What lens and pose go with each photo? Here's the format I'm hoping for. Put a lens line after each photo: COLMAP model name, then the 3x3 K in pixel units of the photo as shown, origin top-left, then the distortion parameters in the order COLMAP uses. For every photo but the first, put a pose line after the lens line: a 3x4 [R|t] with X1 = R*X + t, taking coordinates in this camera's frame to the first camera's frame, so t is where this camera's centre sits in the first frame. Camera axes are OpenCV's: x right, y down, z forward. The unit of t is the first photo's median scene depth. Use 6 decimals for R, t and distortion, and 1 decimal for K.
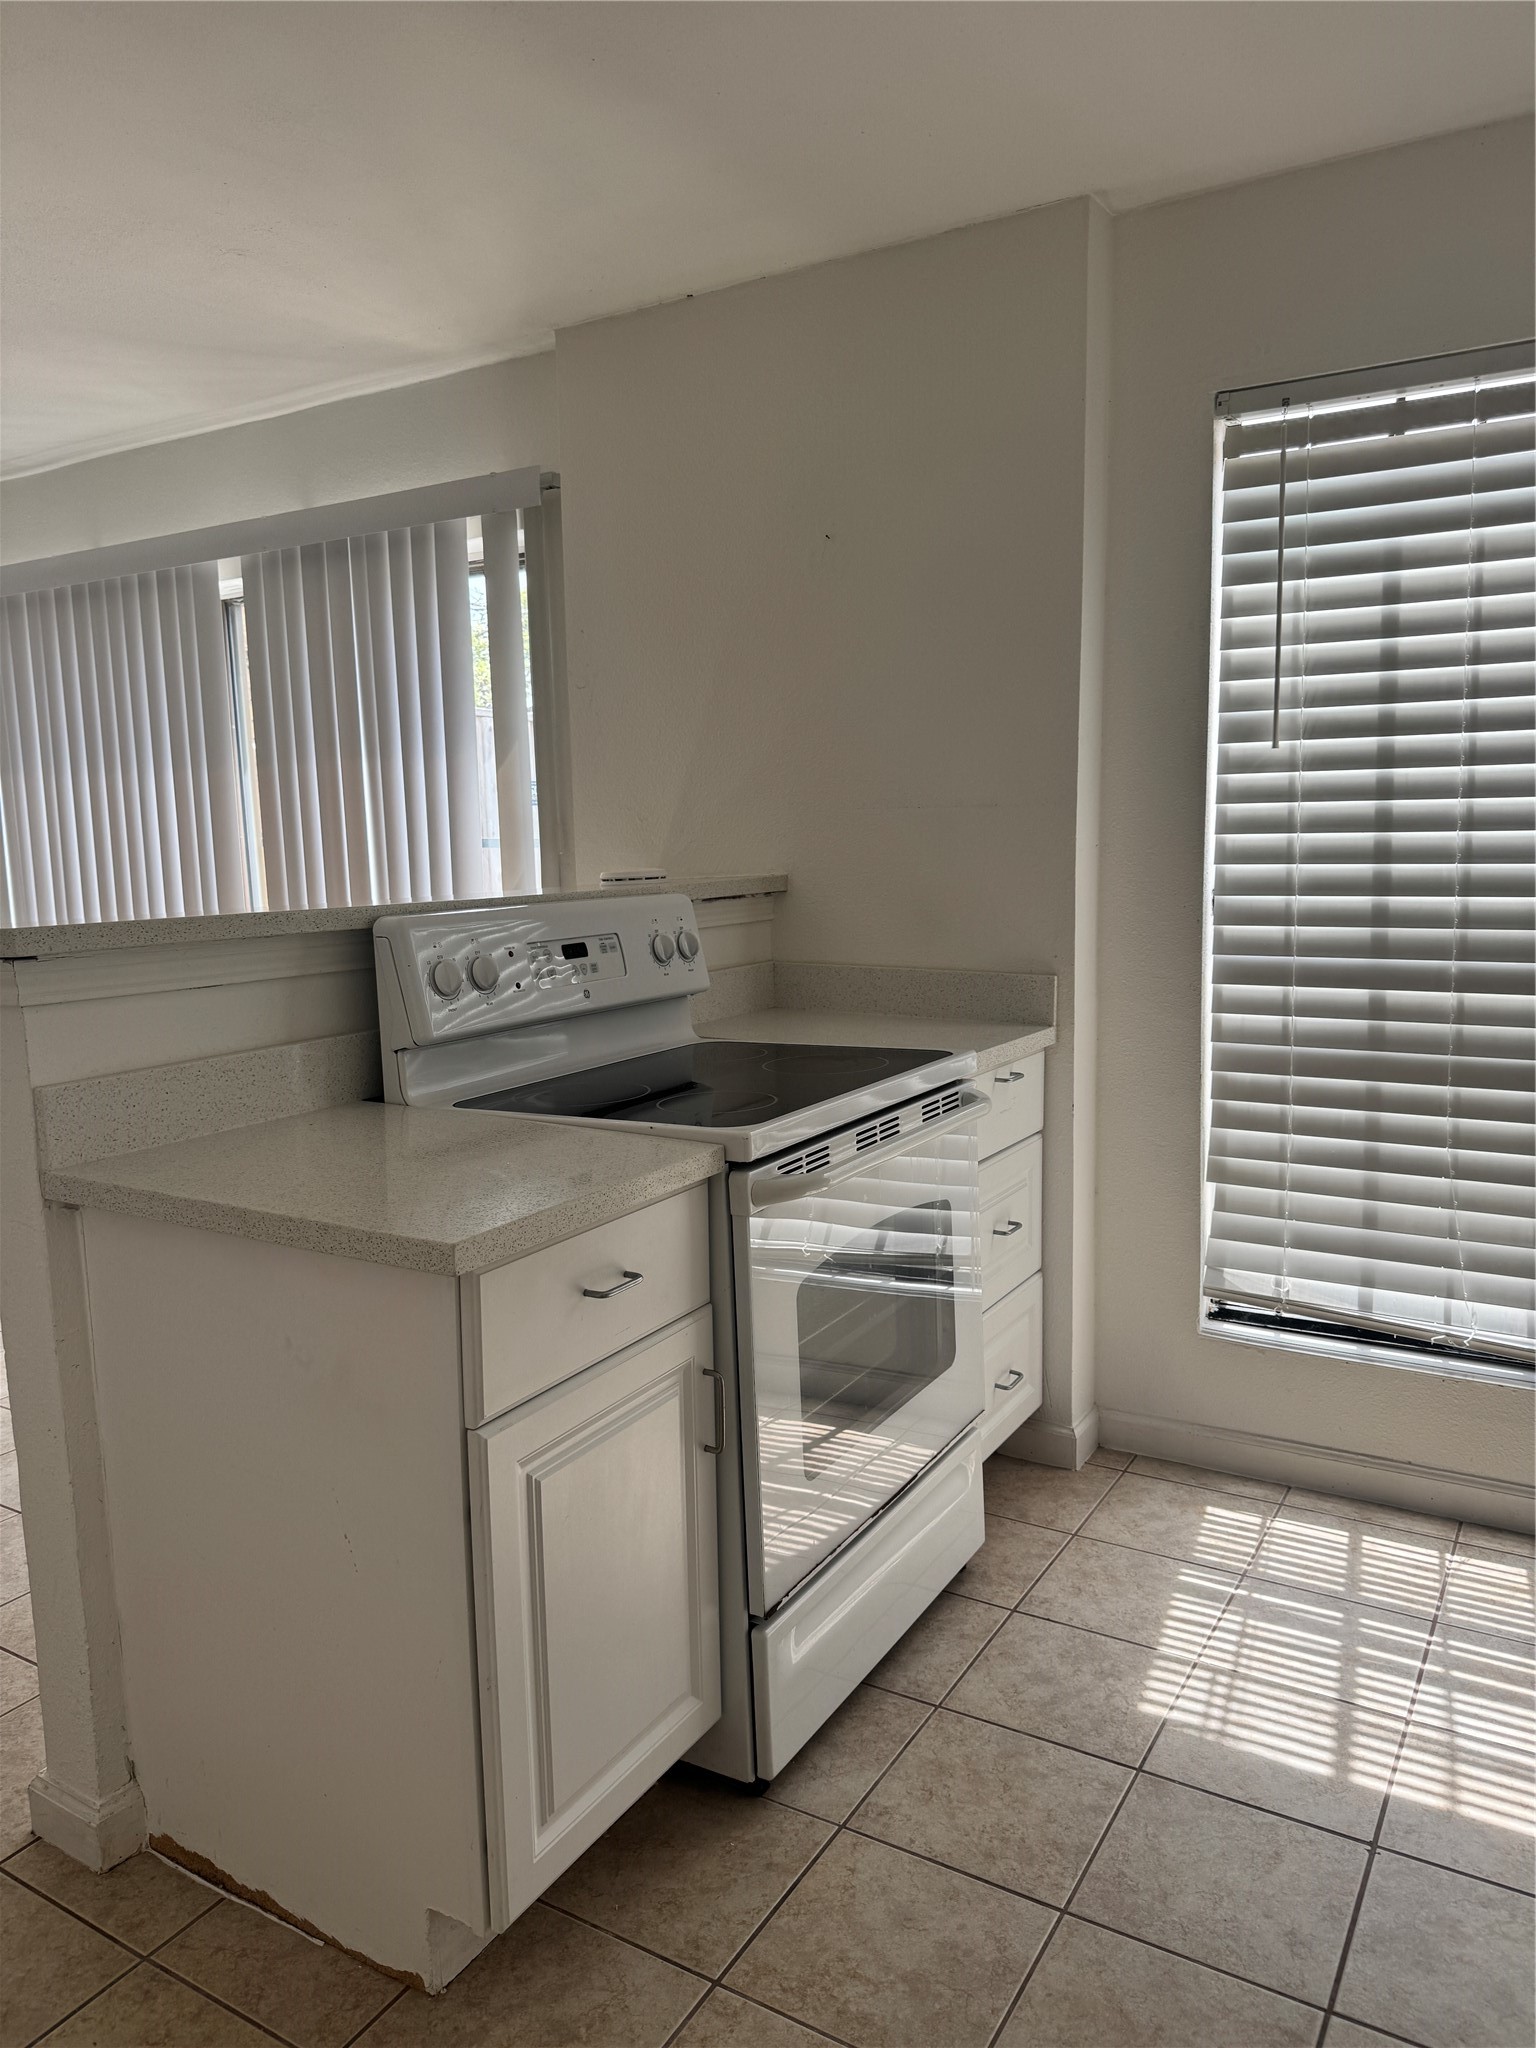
lens RADIAL K [[1448.6, 0, 749.9], [0, 1448.6, 1030.7], [0, 0, 1]] dist [0.044565, -0.058884]
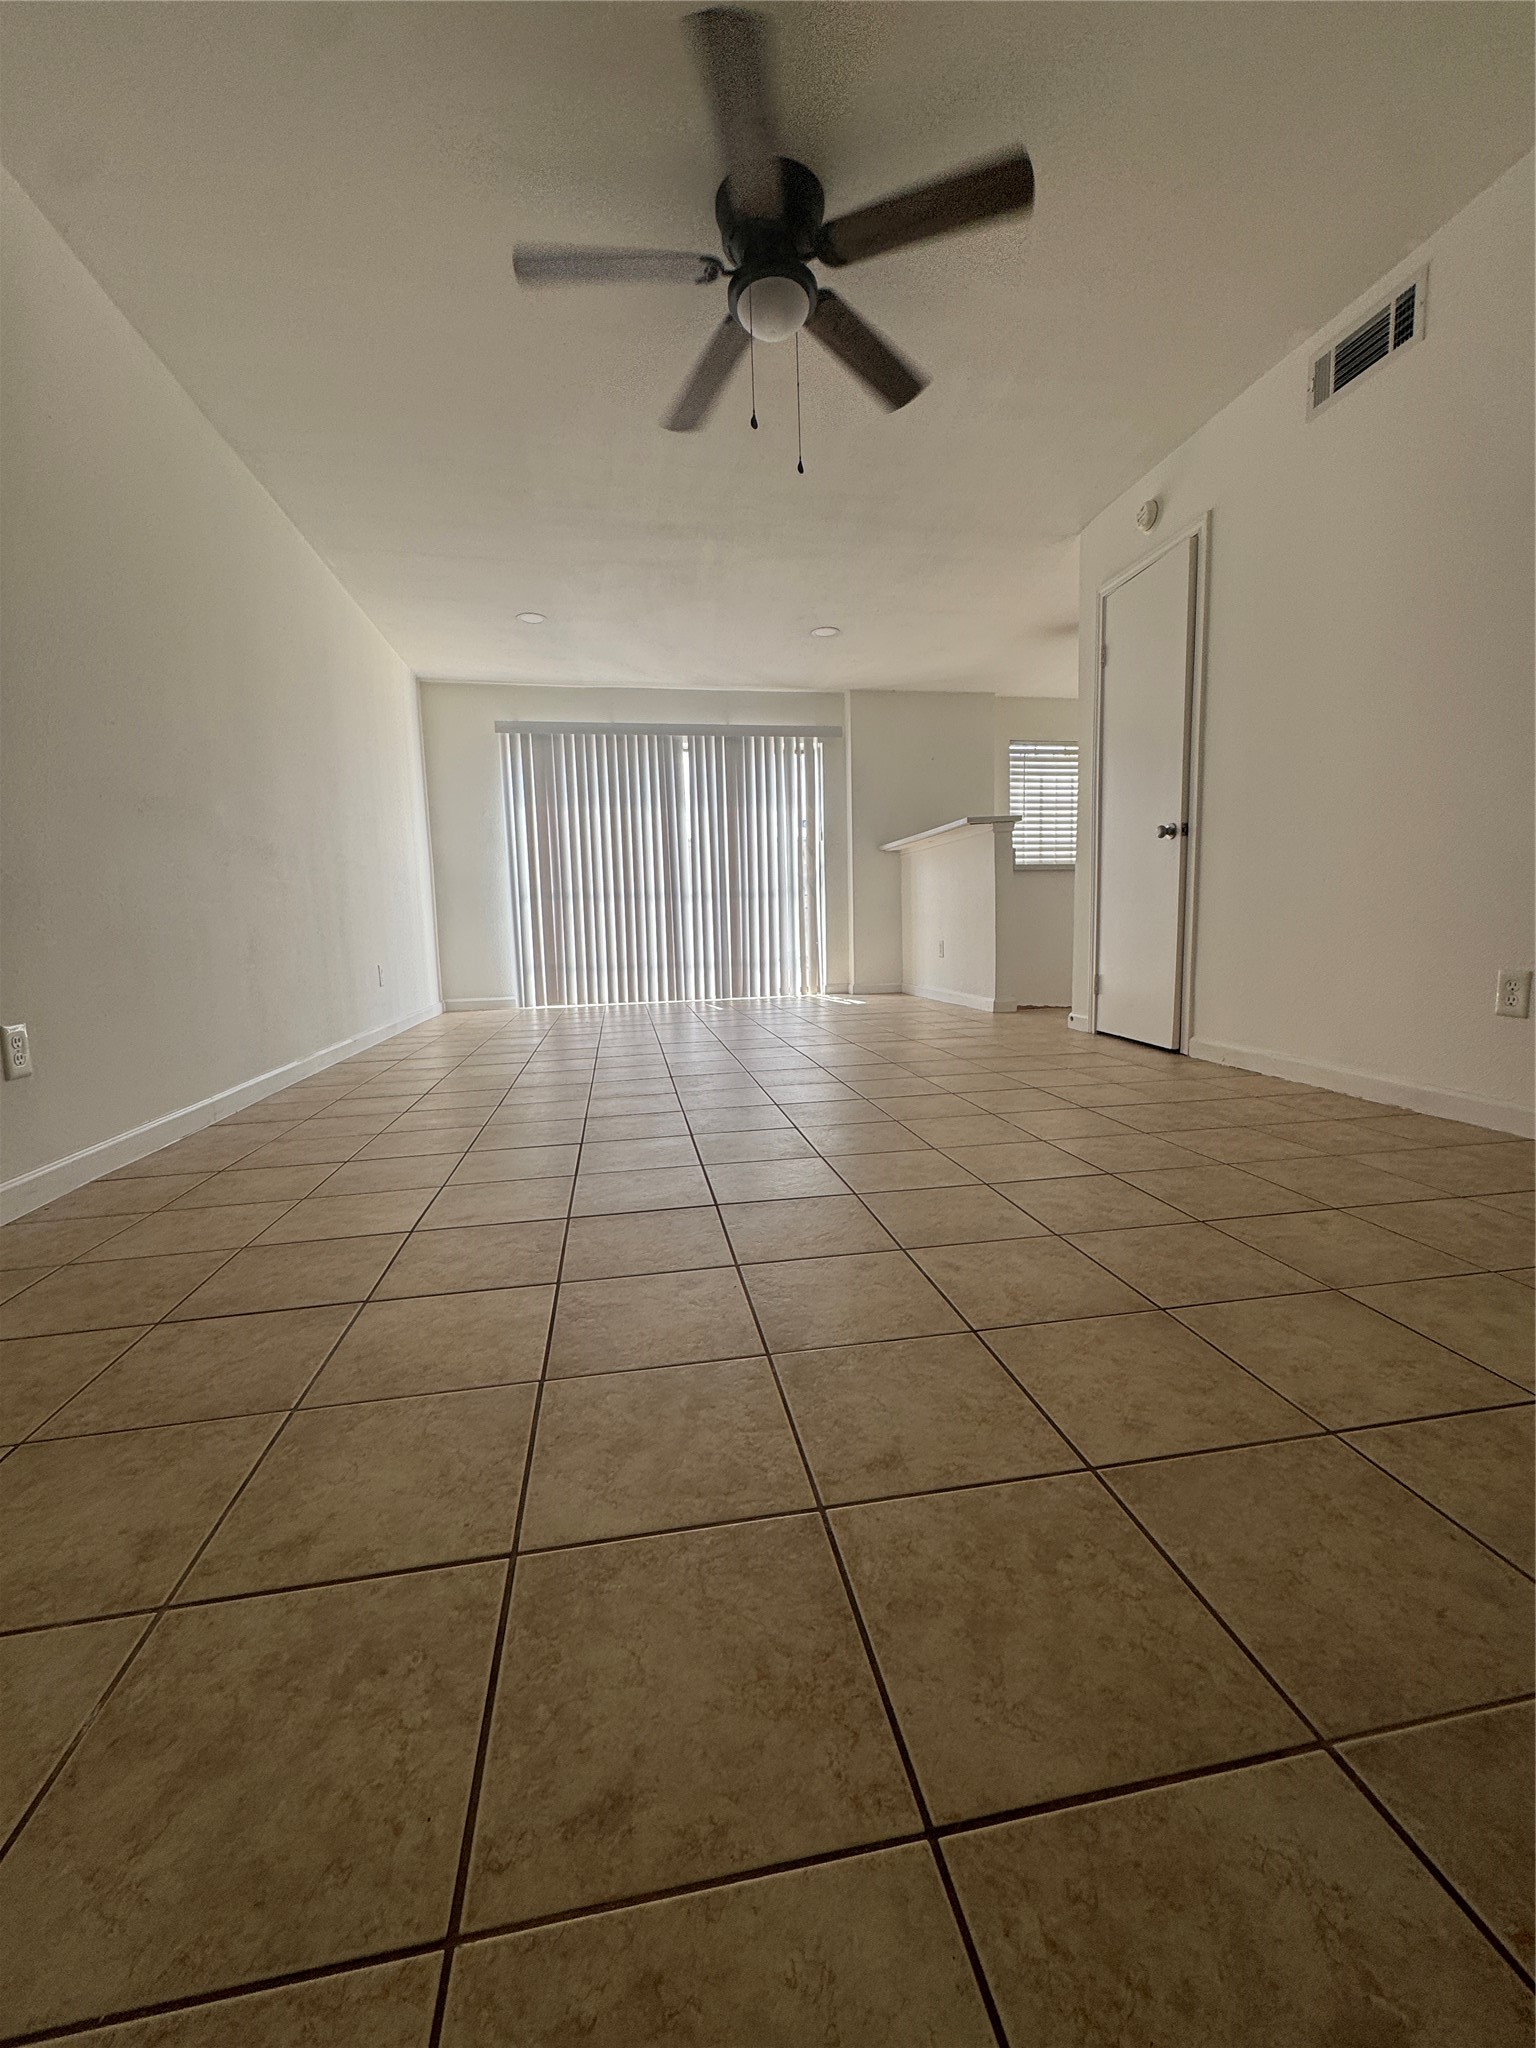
lens RADIAL K [[822.5, 0, 767.2], [0, 822.5, 1020.2], [0, 0, 1]] dist [-0.005534, 0.001388]
pose [[0.746589, -0.074037, 0.661154, -2.113508], [0.103030, 0.994666, -0.004960, 0.386958], [-0.657260, 0.071821, 0.750234, -0.381780]]
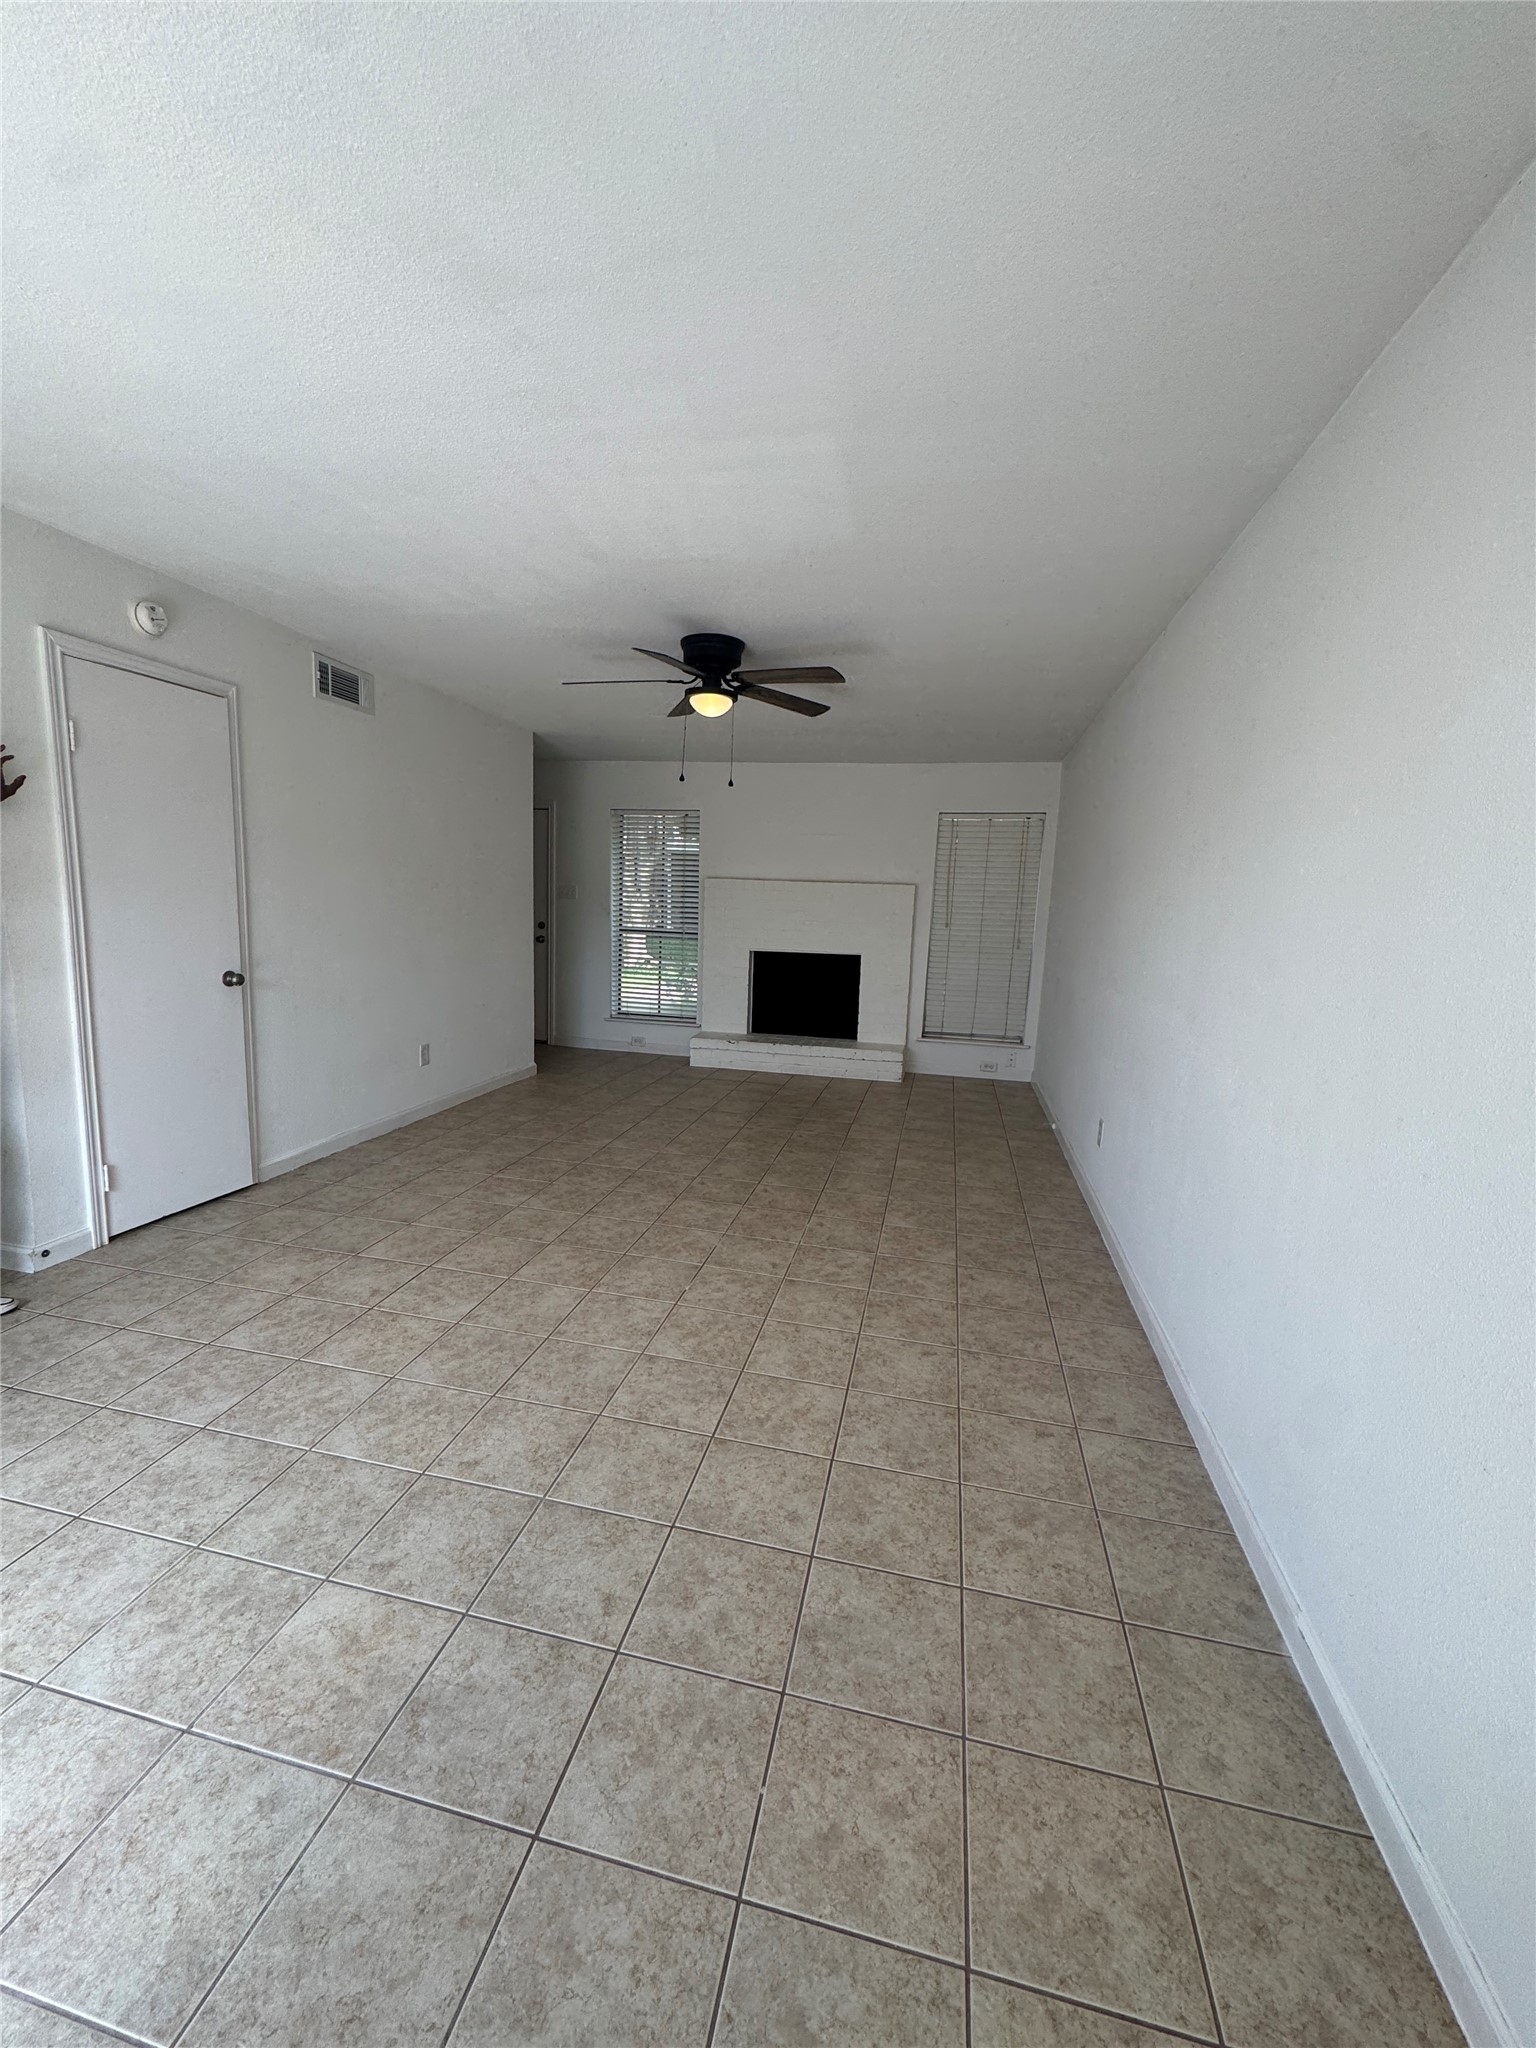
lens RADIAL K [[822.5, 0, 768.9], [0, 822.5, 1021.4], [0, 0, 1]] dist [-0.005534, 0.001388]
pose [[-0.944254, 0.037247, -0.327104, -1.116987], [-0.062830, 0.954929, 0.290107, -0.227458], [0.323167, 0.294487, -0.899356, 1.649165]]
